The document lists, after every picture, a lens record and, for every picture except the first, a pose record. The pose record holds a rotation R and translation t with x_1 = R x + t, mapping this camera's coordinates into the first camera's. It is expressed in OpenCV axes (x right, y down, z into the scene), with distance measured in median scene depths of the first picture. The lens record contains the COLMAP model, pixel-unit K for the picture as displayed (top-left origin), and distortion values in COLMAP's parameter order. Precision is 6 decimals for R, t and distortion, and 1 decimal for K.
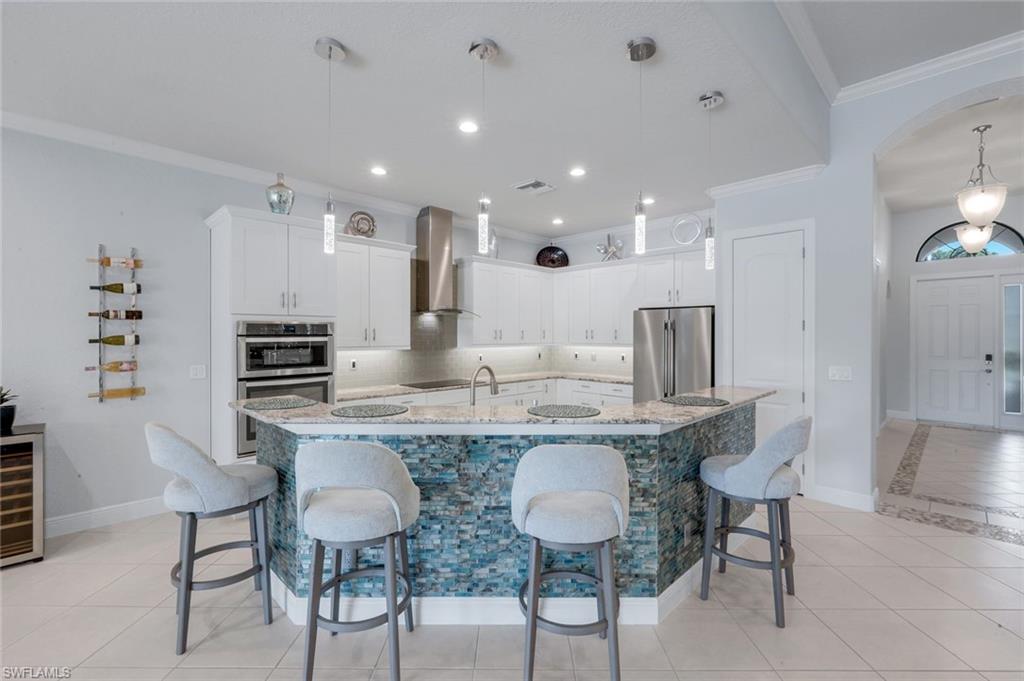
lens RADIAL K [[443.7, 0, 516.8], [0, 443.7, 338.7], [0, 0, 1]] dist [-0.000591, 0.000085]
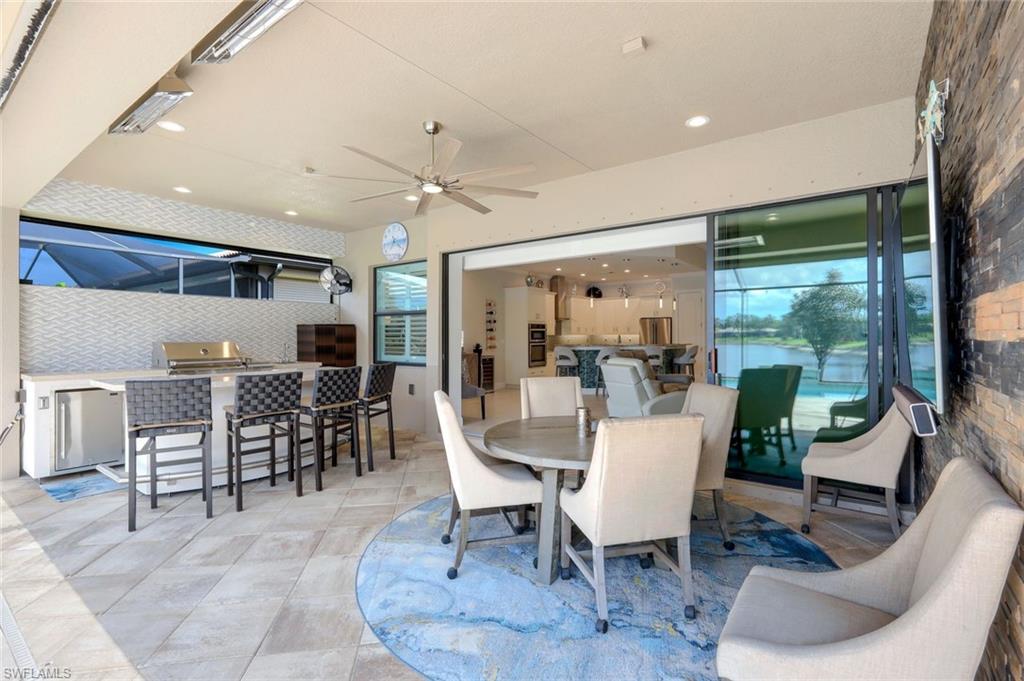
lens RADIAL K [[479.3, 0, 503.3], [0, 479.3, 338.6], [0, 0, 1]] dist [-0.002053, 0.000898]
pose [[0.991620, -0.003878, 0.129133, -1.090657], [0.004265, 0.999987, -0.002720, 0.066018], [-0.129120, 0.003248, 0.991624, -2.030919]]
